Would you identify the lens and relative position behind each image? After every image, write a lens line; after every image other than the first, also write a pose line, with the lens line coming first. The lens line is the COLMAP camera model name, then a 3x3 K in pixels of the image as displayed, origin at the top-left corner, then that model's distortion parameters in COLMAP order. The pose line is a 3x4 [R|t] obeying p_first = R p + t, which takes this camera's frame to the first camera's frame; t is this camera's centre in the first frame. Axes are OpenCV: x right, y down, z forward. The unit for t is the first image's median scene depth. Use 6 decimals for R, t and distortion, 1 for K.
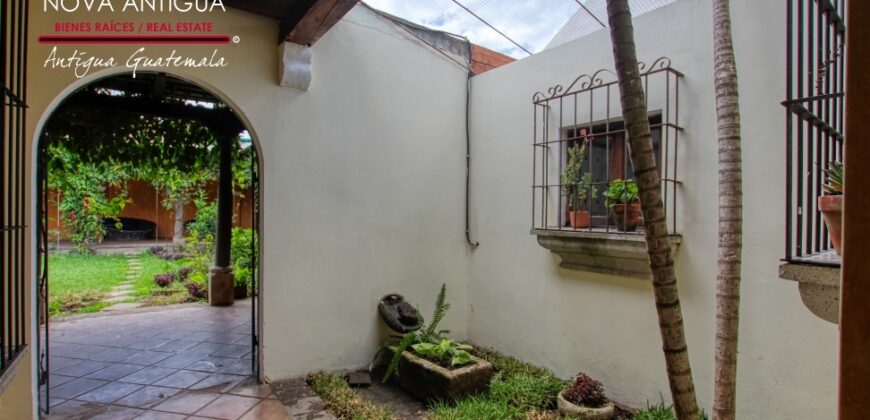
lens RADIAL K [[393.5, 0, 436.9], [0, 393.5, 211.7], [0, 0, 1]] dist [-0.034381, 0.000265]
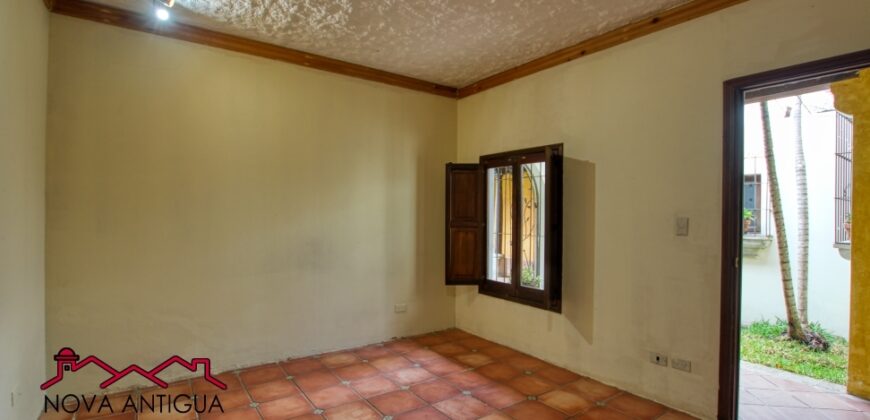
lens RADIAL K [[393.5, 0, 432.1], [0, 393.5, 209.5], [0, 0, 1]] dist [-0.034381, 0.000265]
pose [[0.999730, 0.002549, -0.023093, -1.462568], [-0.002657, 0.999986, -0.004630, -0.083687], [0.023081, 0.004690, 0.999723, -1.384990]]
